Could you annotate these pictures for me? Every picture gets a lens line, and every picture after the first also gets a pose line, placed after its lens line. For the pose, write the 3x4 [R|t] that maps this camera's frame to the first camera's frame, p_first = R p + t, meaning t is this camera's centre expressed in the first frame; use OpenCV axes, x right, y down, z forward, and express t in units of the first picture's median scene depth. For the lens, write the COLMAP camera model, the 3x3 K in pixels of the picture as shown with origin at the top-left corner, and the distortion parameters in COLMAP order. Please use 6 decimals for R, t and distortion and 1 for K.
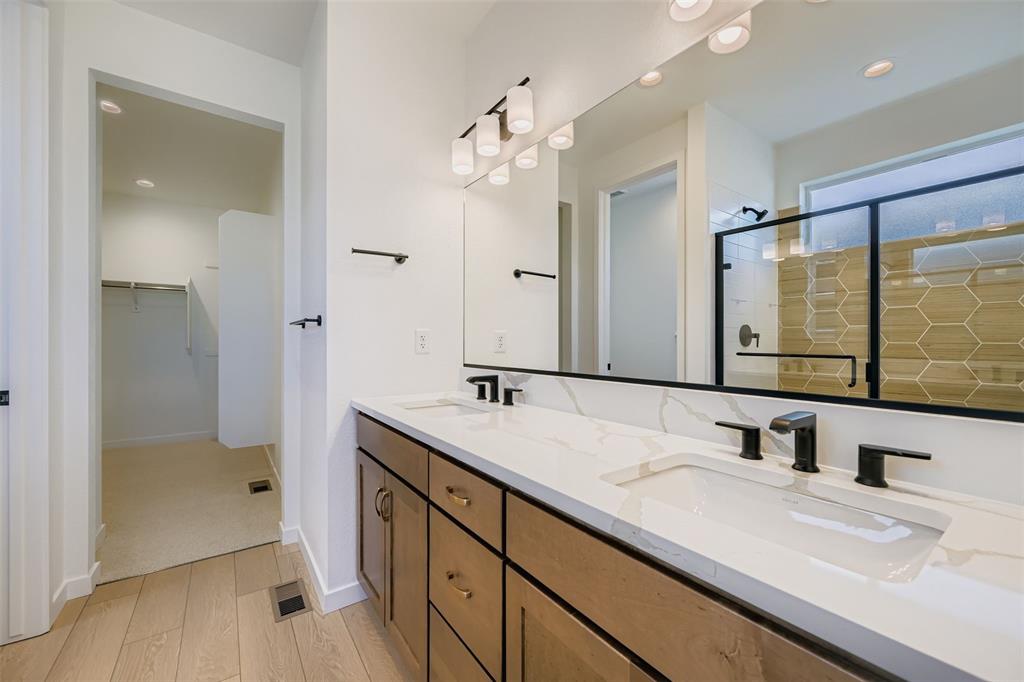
lens RADIAL K [[403.8, 0, 512.6], [0, 403.8, 344.4], [0, 0, 1]] dist [-0.000627, -0.000073]
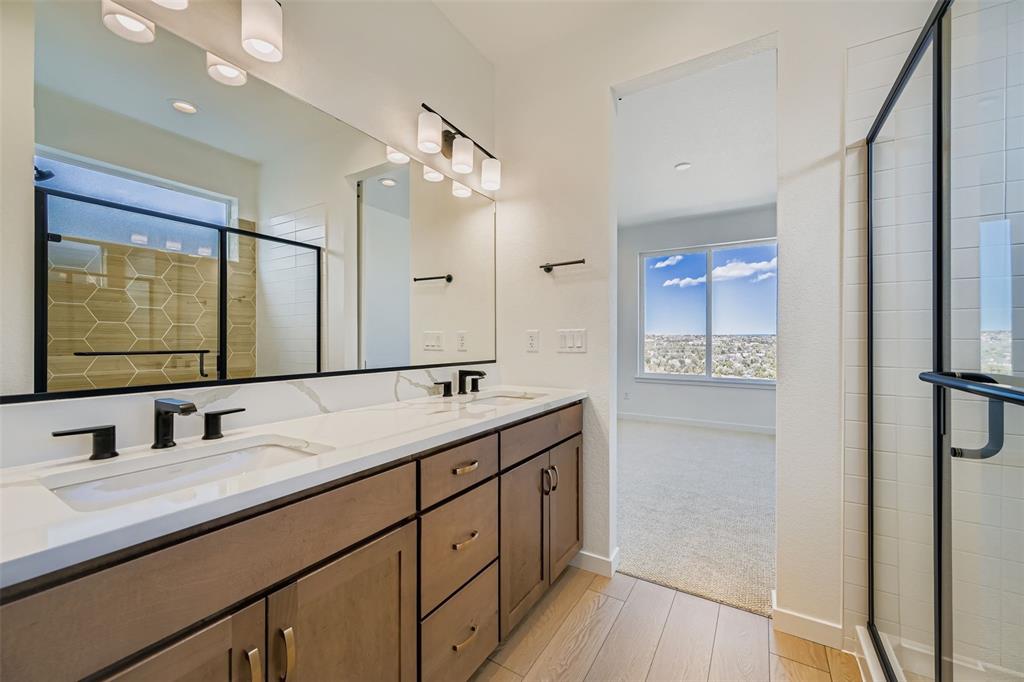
lens RADIAL K [[403.8, 0, 513.2], [0, 403.8, 339.6], [0, 0, 1]] dist [-0.000627, -0.000073]
pose [[-0.381315, -0.002113, 0.924443, -0.755212], [-0.001162, 0.999998, 0.001806, -0.009103], [-0.924445, -0.000385, -0.381316, 0.762140]]
